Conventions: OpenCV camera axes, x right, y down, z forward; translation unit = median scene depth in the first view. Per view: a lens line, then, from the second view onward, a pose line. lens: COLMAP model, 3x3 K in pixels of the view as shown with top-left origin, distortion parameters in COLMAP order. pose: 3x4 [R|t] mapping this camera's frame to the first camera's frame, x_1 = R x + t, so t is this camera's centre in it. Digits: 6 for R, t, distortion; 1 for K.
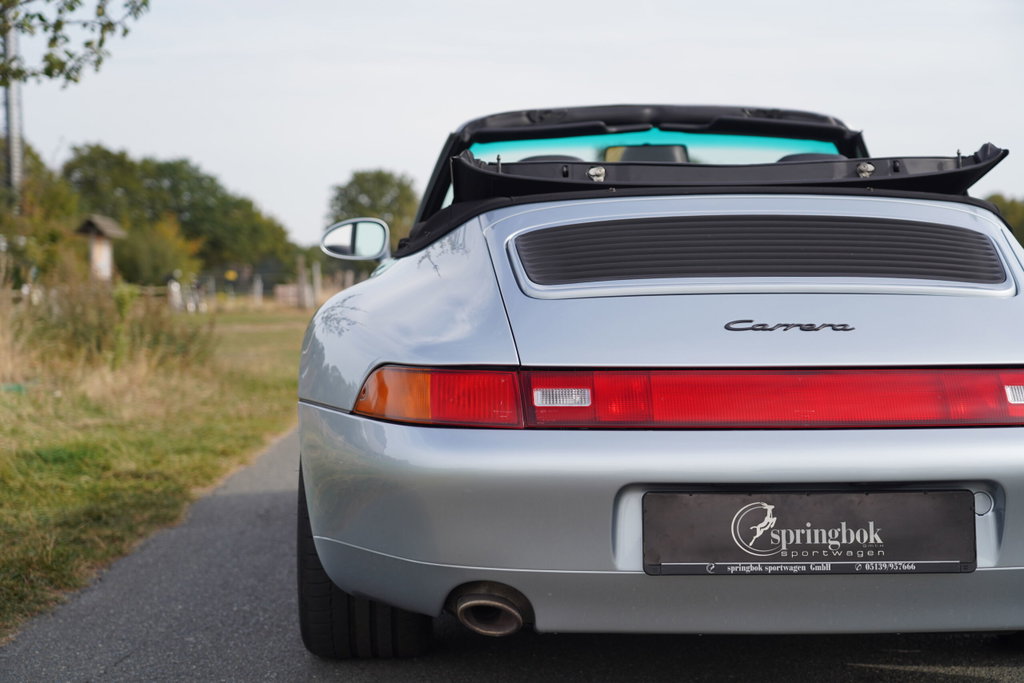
lens RADIAL K [[1663.3, 0, 508.1], [0, 1663.3, 316.5], [0, 0, 1]] dist [0.053380, 0.000000]
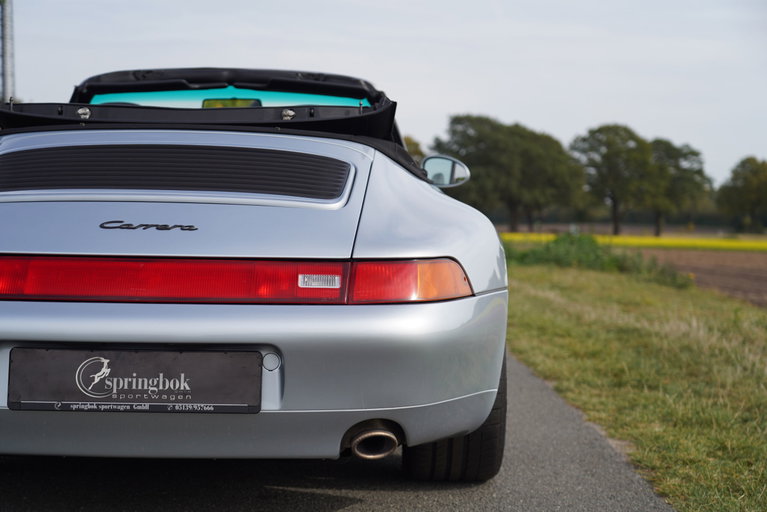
lens RADIAL K [[1245.8, 0, 387.6], [0, 1245.8, 245.4], [0, 0, 1]] dist [0.053380, 0.000000]
pose [[0.999166, 0.022422, -0.034133, 0.412093], [-0.022387, 0.999748, 0.001412, 0.016170], [0.034156, -0.000647, 0.999416, 0.015090]]
